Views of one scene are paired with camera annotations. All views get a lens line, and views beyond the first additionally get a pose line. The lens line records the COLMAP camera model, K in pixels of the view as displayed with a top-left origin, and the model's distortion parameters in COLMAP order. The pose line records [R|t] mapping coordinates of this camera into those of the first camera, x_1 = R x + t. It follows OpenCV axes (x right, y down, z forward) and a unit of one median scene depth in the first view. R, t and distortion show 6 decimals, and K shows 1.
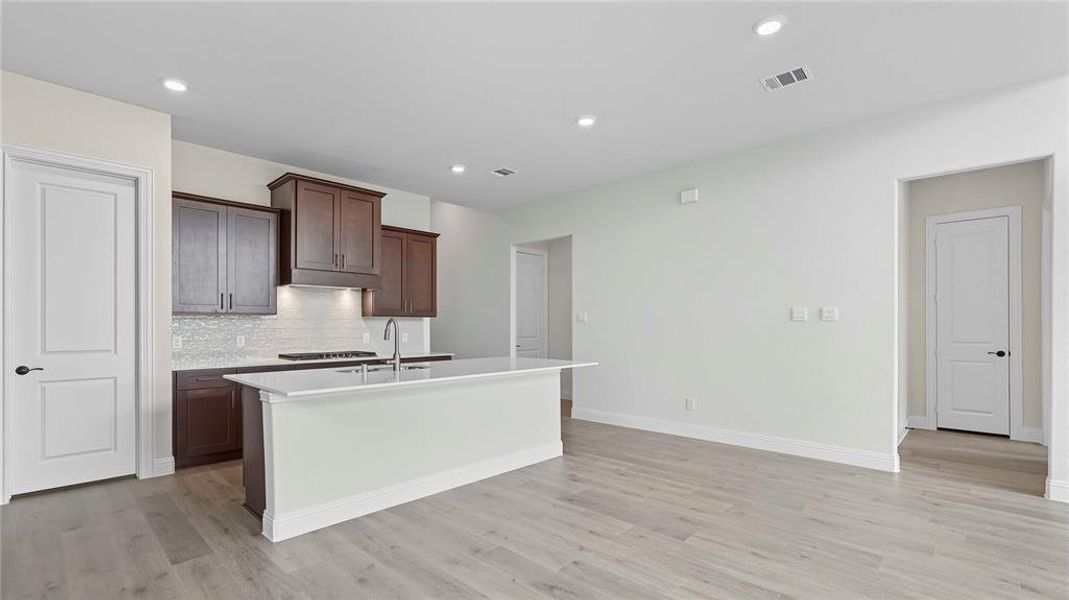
lens RADIAL K [[478.6, 0, 540.6], [0, 478.6, 301.8], [0, 0, 1]] dist [-0.001785, -0.000179]
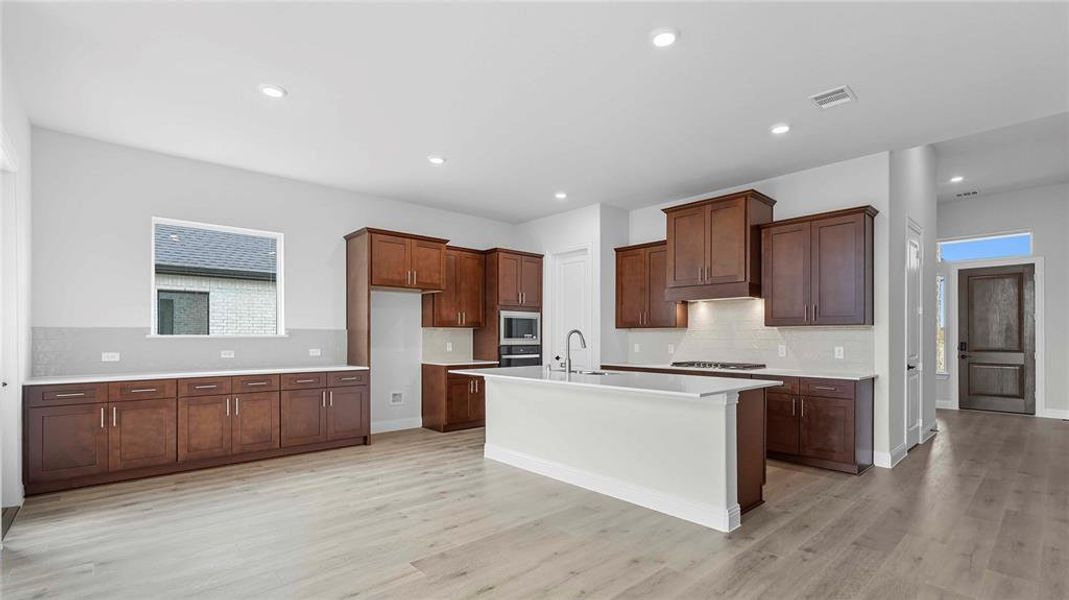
lens RADIAL K [[470.8, 0, 531.9], [0, 470.8, 330.4], [0, 0, 1]] dist [-0.001350, -0.000015]
pose [[-0.075812, -0.012876, -0.997039, 0.584163], [0.044104, 0.998895, -0.016254, 0.033115], [0.996146, -0.045206, -0.075160, 0.644613]]
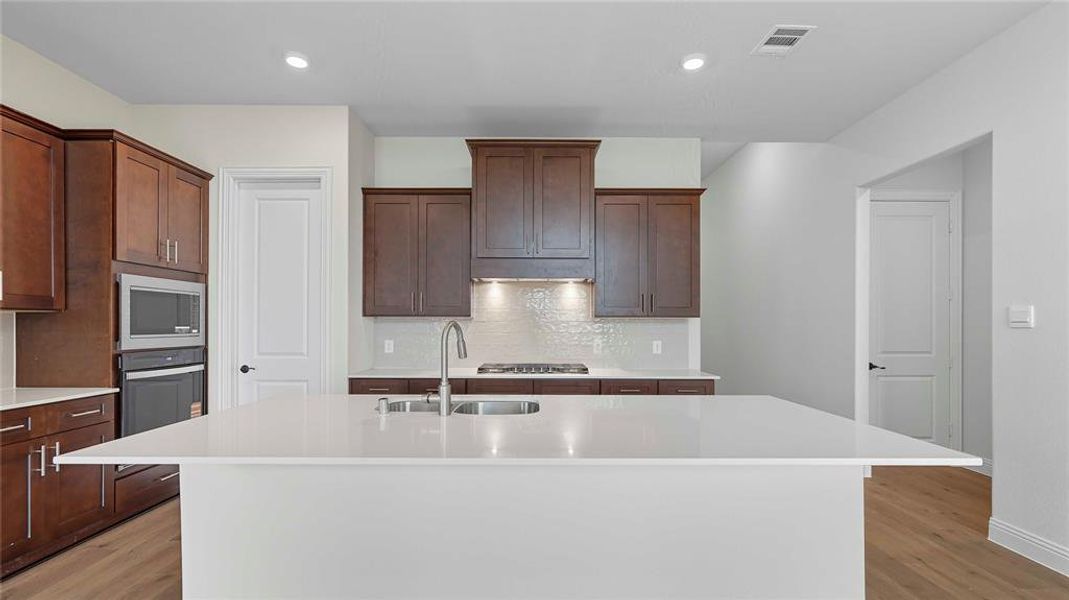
lens RADIAL K [[497.5, 0, 531.0], [0, 497.5, 321.6], [0, 0, 1]] dist [0.031295, 0.000106]
pose [[0.677038, -0.005922, -0.735925, 0.146794], [0.031870, 0.999265, 0.021279, 0.017832], [0.735258, -0.037861, 0.676729, 0.429223]]
